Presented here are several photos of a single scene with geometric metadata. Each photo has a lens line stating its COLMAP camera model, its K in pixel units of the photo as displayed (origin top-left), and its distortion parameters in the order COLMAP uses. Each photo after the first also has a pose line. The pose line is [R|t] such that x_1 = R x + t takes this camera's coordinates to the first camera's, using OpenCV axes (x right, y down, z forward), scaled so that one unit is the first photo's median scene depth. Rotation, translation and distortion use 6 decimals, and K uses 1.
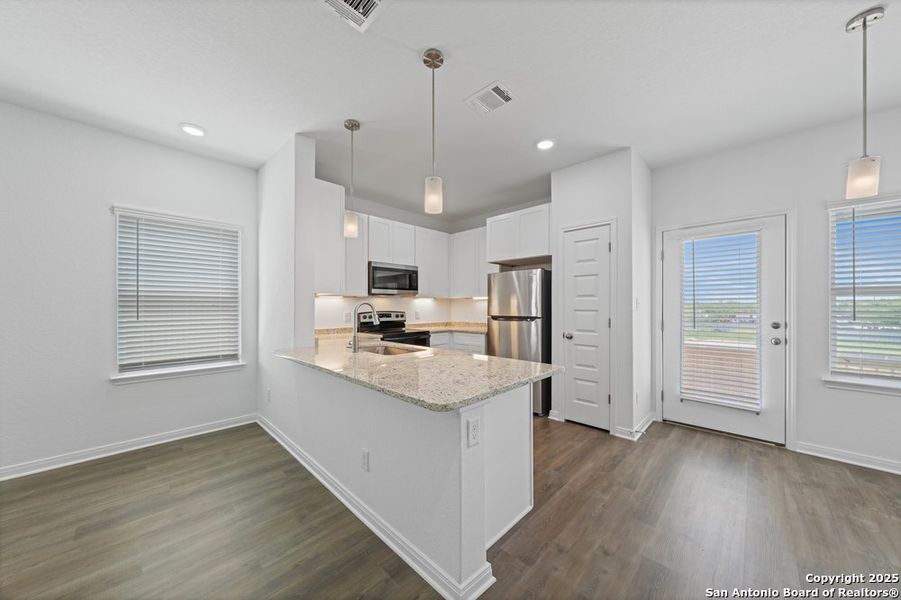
lens RADIAL K [[310.0, 0, 452.0], [0, 310.0, 305.7], [0, 0, 1]] dist [-0.000979, -0.000055]
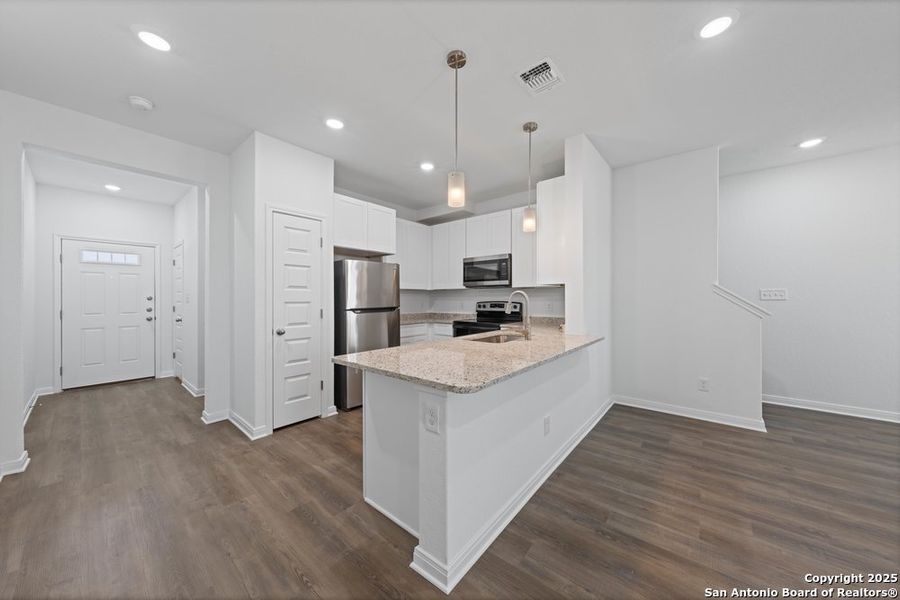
lens RADIAL K [[313.0, 0, 453.7], [0, 313.0, 296.0], [0, 0, 1]] dist [-0.000461, 0.000036]
pose [[0.083188, -0.003802, -0.996527, 1.216503], [0.005815, 0.999978, -0.003330, 0.002655], [0.996517, -0.005518, 0.083208, 1.158246]]
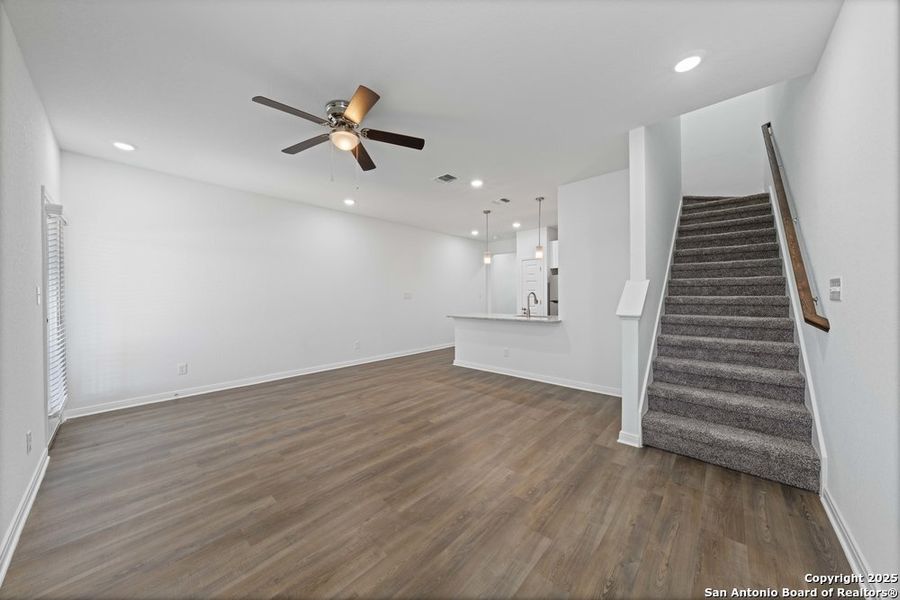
lens RADIAL K [[305.3, 0, 453.2], [0, 305.3, 297.5], [0, 0, 1]] dist [-0.001342, -0.000095]
pose [[-0.999042, 0.011131, -0.042334, 0.843767], [0.010846, 0.999917, 0.006953, -0.007079], [0.042408, 0.006488, -0.999079, 3.085915]]
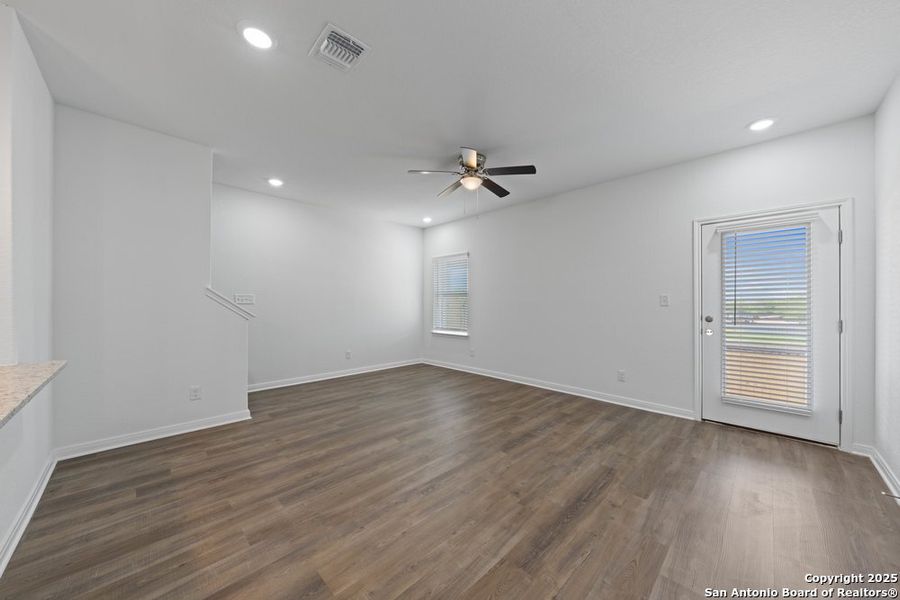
lens RADIAL K [[312.1, 0, 453.6], [0, 312.1, 295.8], [0, 0, 1]] dist [0.000019, -0.000022]
pose [[0.999896, 0.009736, -0.010678, 1.056084], [-0.009966, 0.999714, -0.021736, 0.007973], [0.010463, 0.021841, 0.999707, 1.089613]]
